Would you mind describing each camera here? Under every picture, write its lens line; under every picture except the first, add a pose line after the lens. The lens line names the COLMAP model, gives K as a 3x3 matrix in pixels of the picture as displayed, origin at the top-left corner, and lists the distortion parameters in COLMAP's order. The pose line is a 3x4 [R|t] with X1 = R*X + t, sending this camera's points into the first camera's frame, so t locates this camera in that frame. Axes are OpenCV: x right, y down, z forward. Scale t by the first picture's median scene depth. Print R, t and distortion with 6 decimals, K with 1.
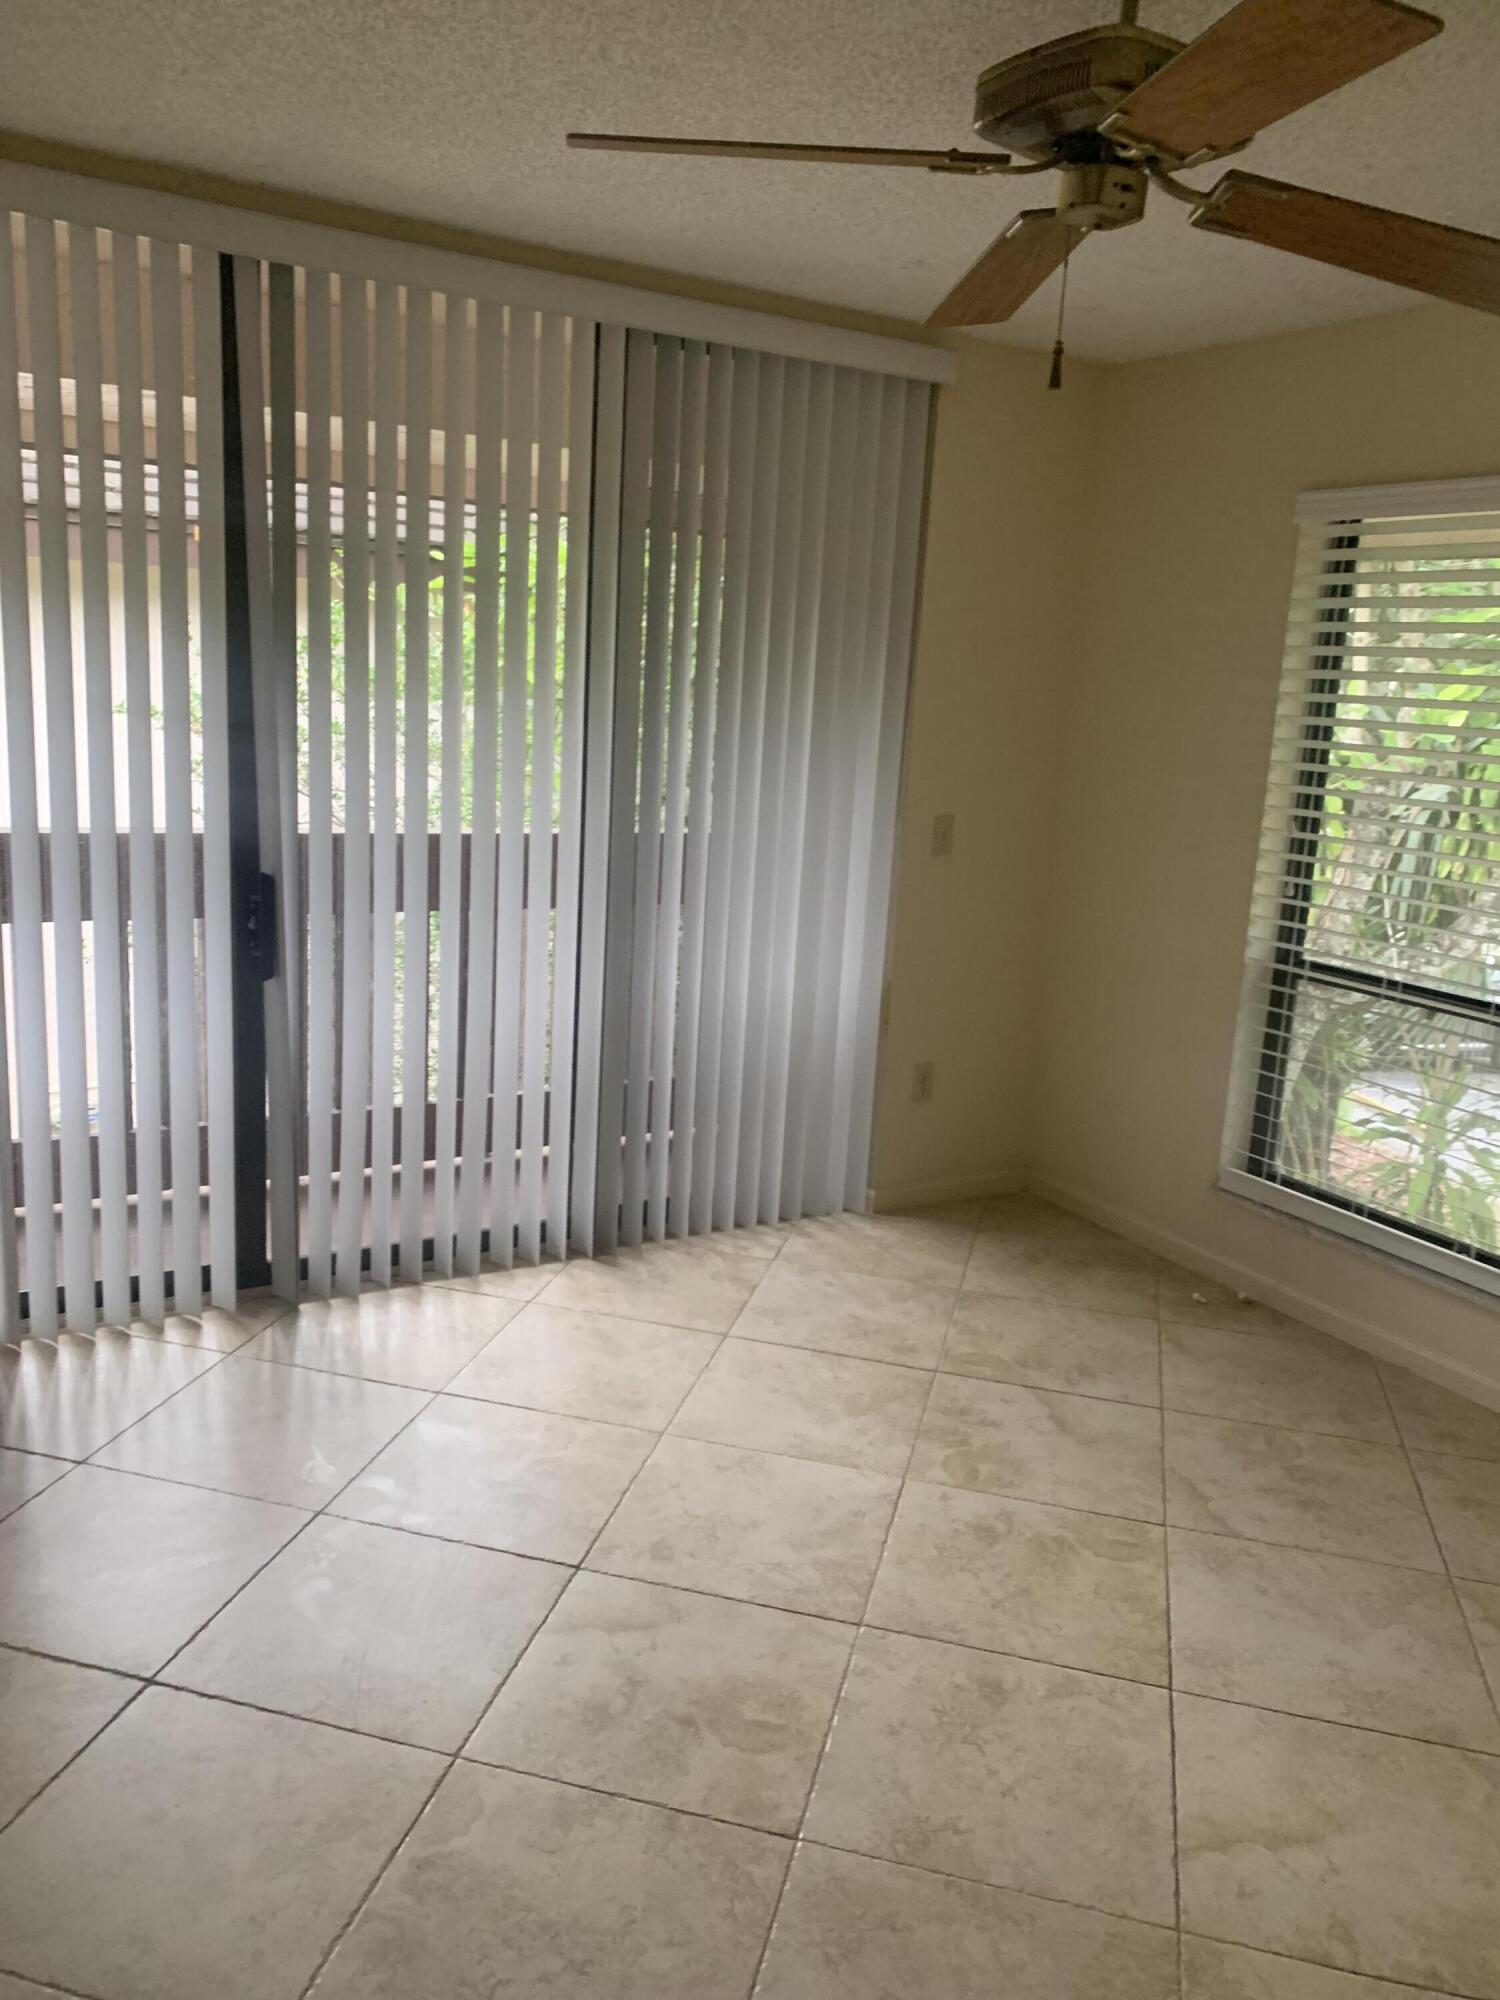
lens RADIAL K [[1551.7, 0, 766.3], [0, 1551.7, 972.8], [0, 0, 1]] dist [0.031211, -0.036936]
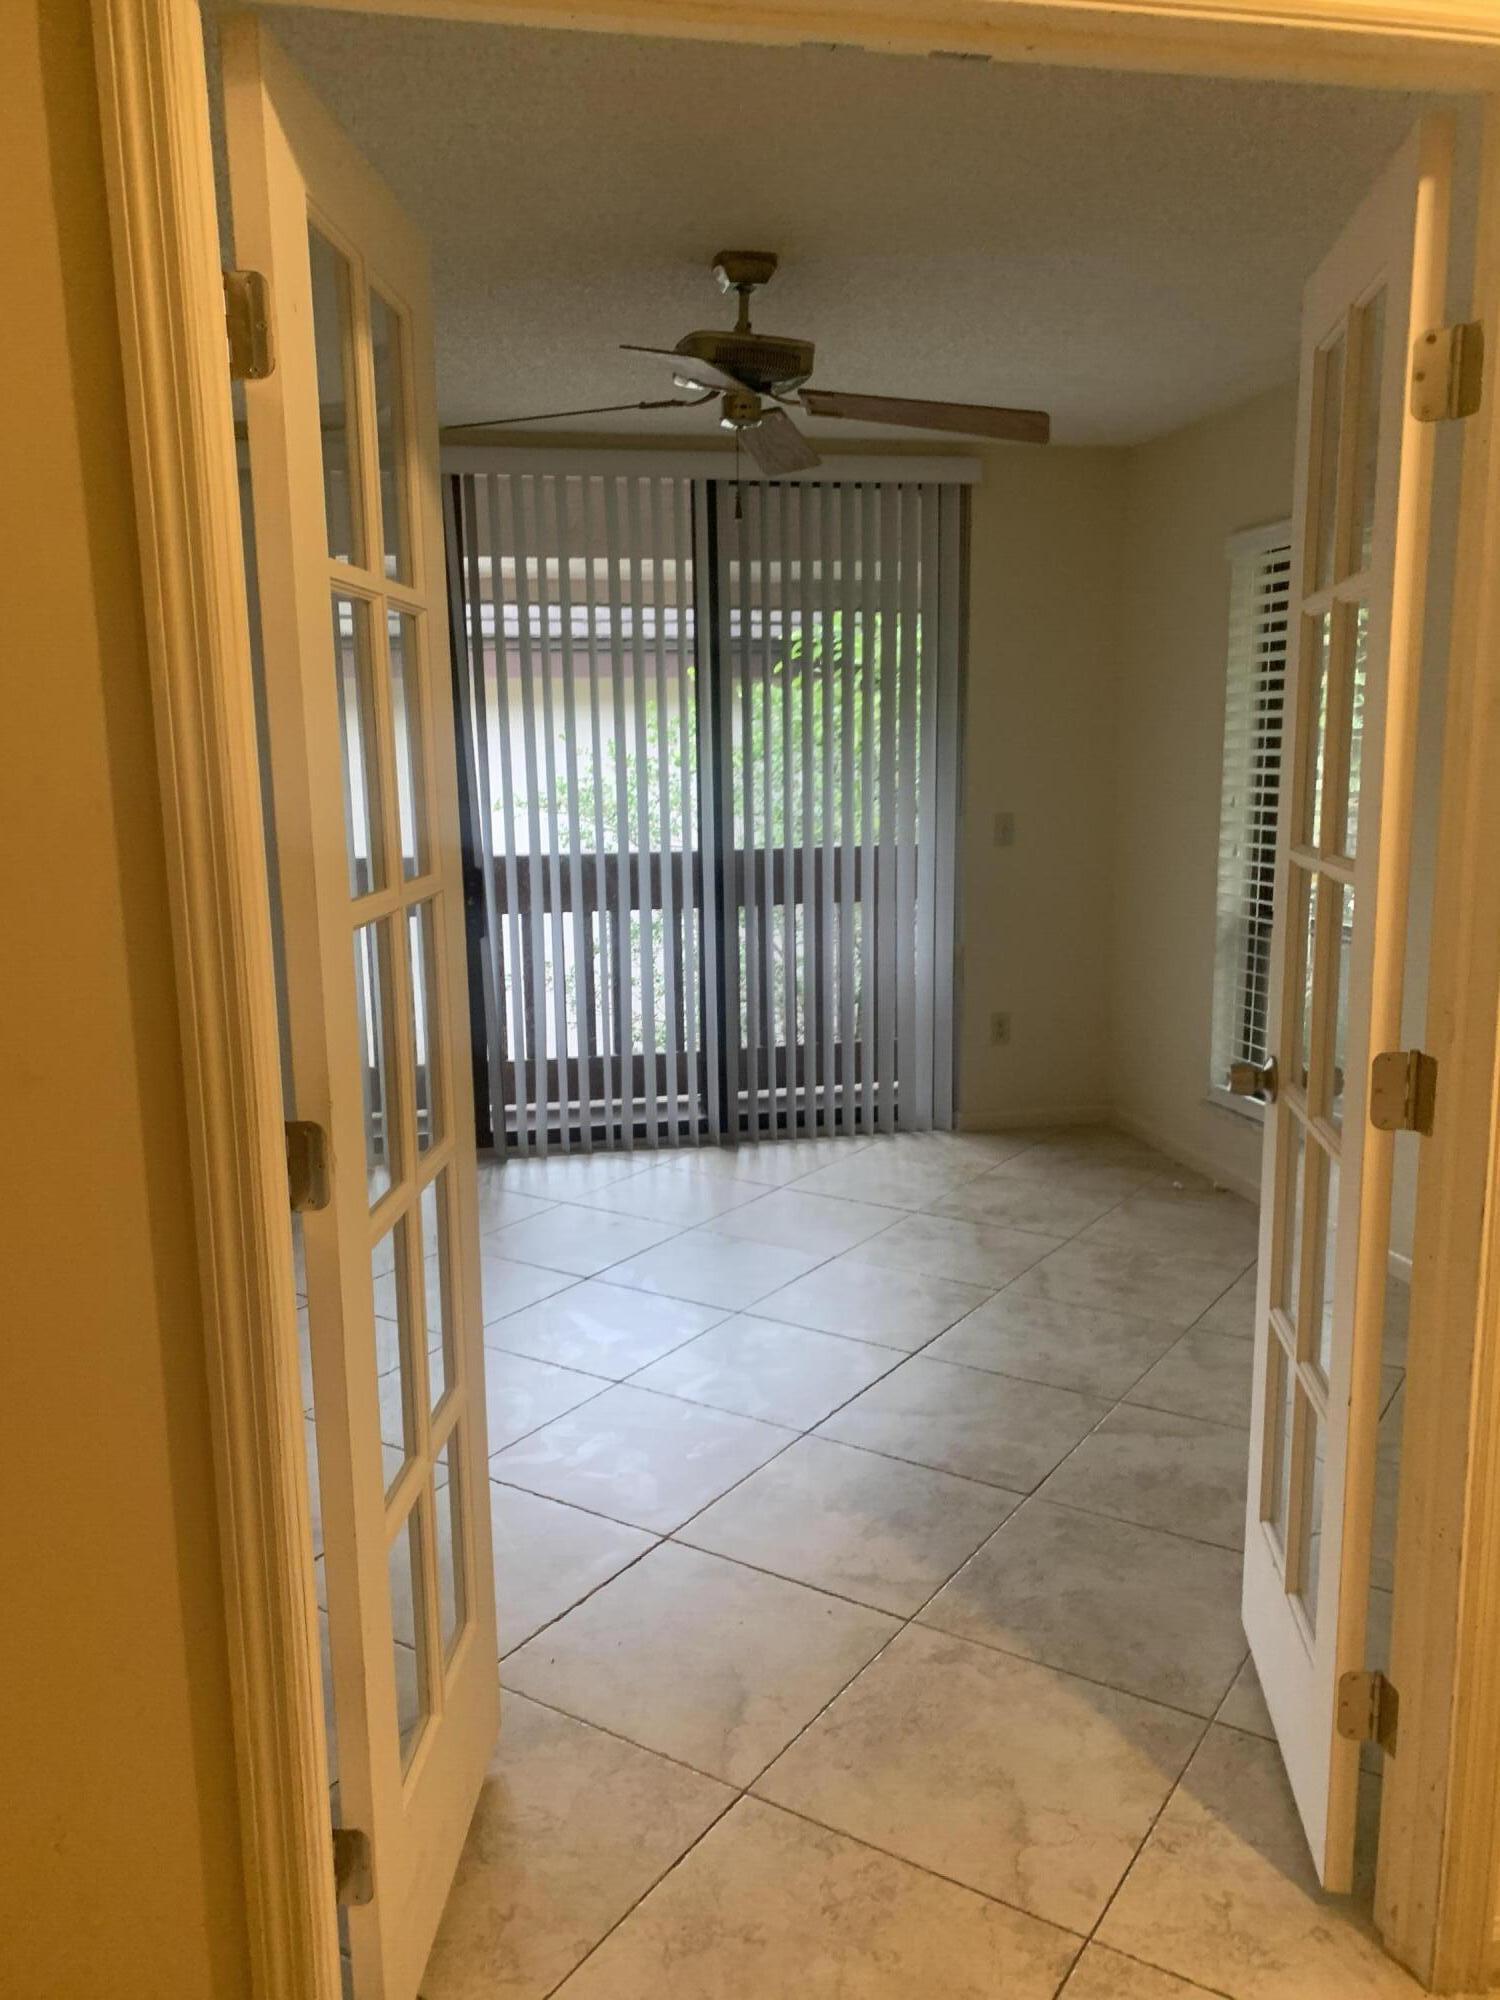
lens RADIAL K [[1551.7, 0, 710.5], [0, 1551.7, 973.5], [0, 0, 1]] dist [0.031211, -0.036936]
pose [[0.938131, -0.020444, -0.345678, 0.359060], [0.003683, 0.998788, -0.049075, 0.099711], [0.346262, 0.044766, 0.937069, -0.292053]]
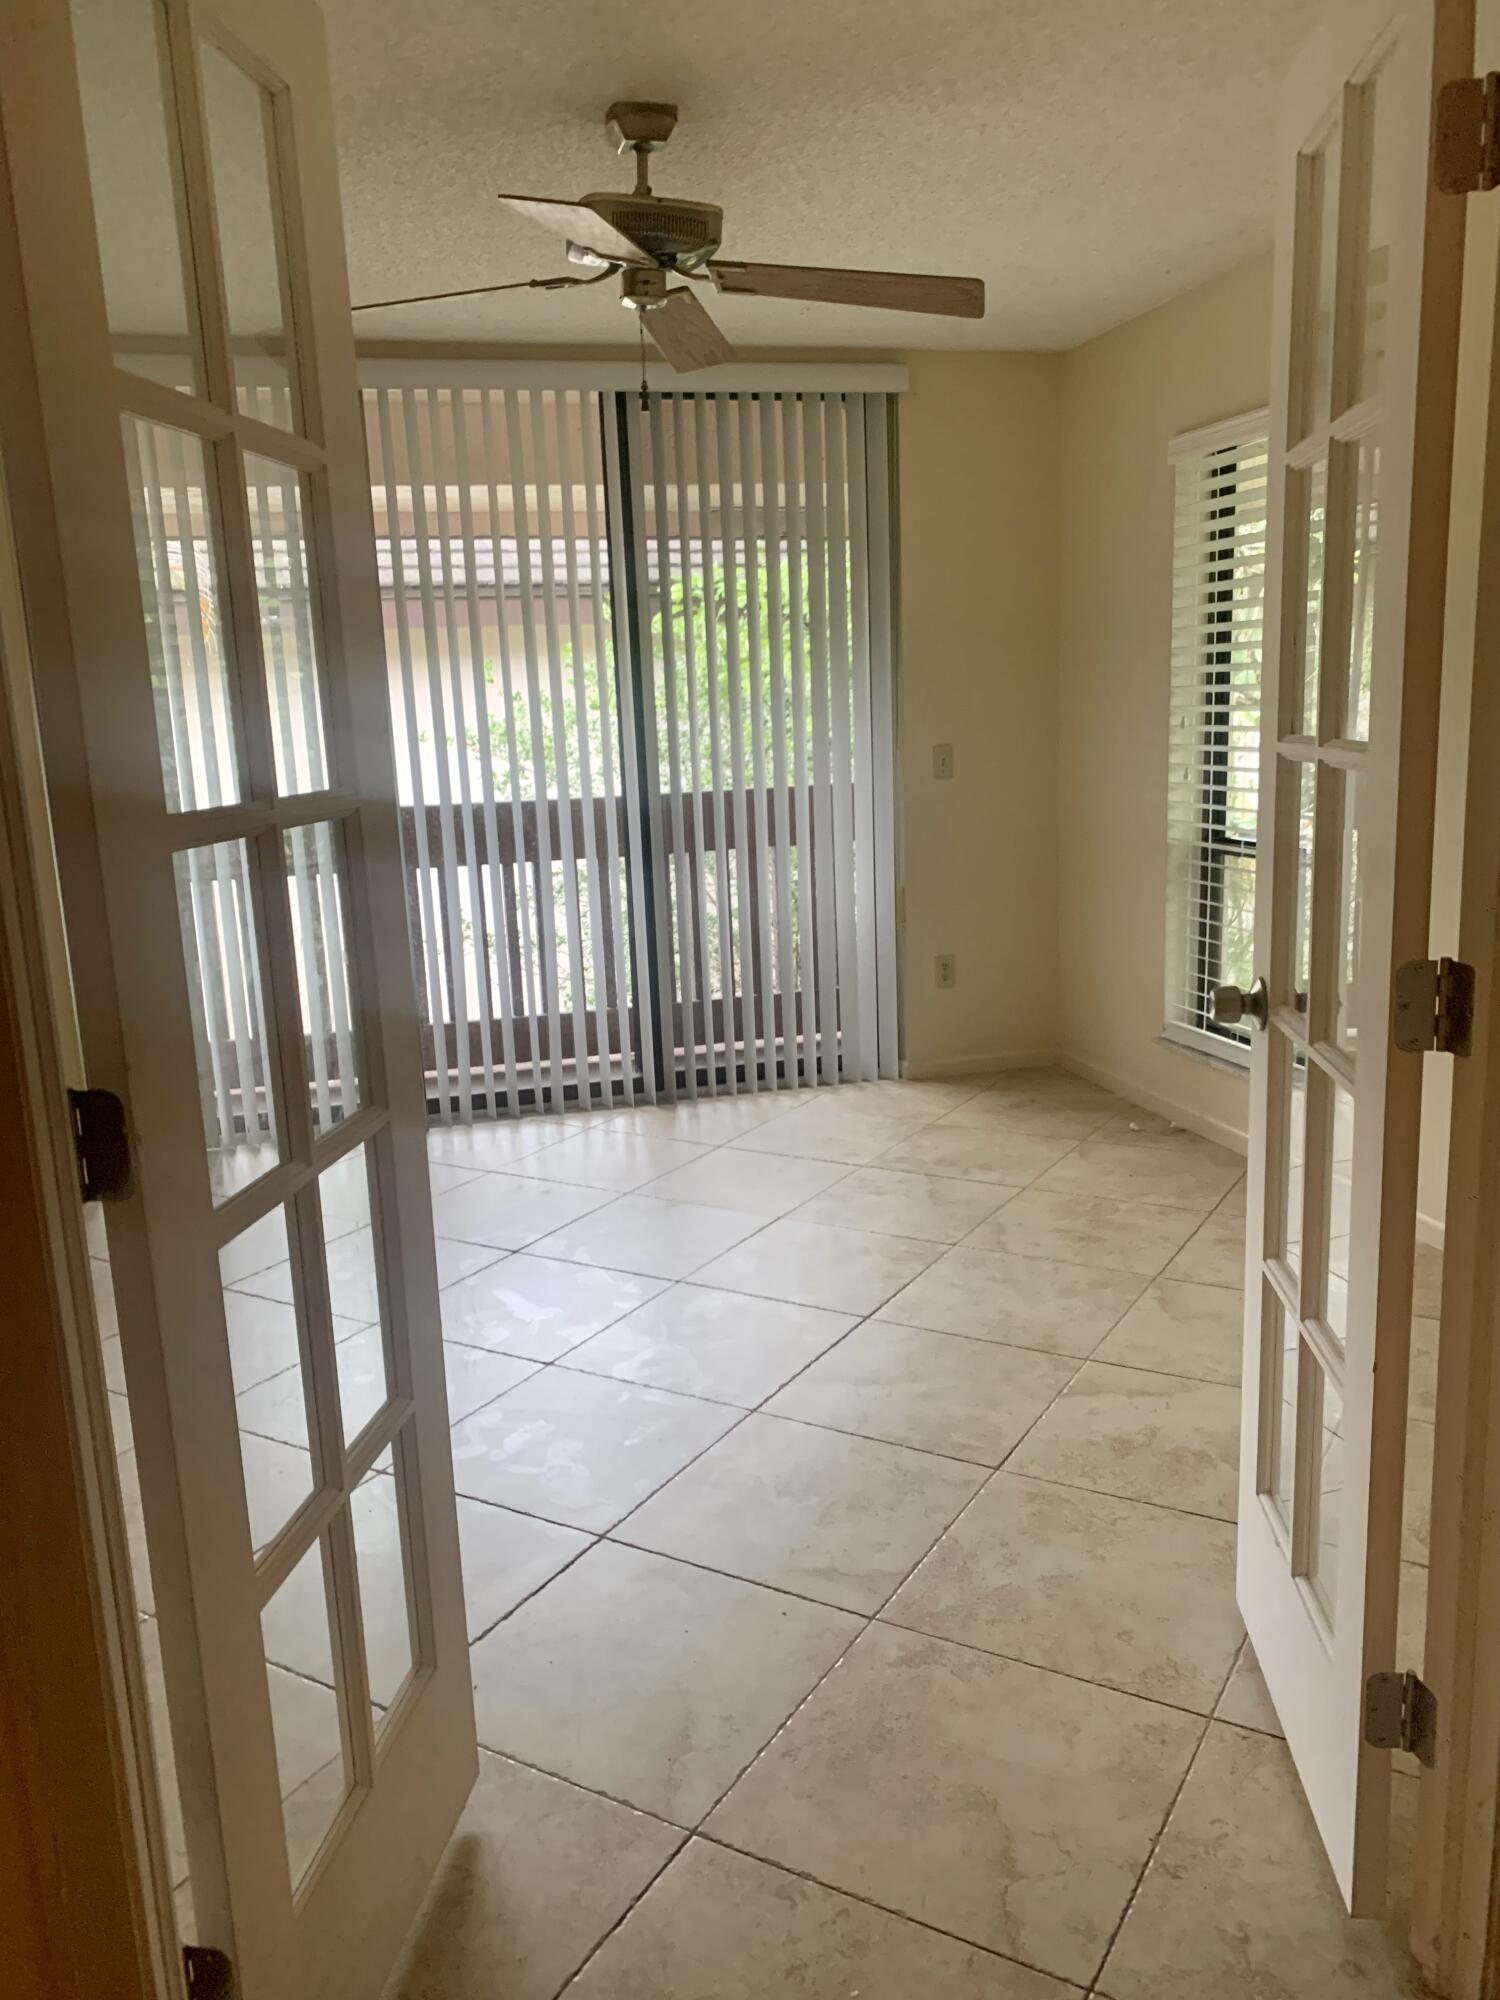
lens RADIAL K [[1551.7, 0, 718.3], [0, 1551.7, 986.7], [0, 0, 1]] dist [0.031211, -0.036936]
pose [[0.951322, -0.042580, -0.305243, 0.341382], [0.040241, 0.999093, -0.013954, 0.105566], [0.305560, 0.000992, 0.952172, -0.221993]]
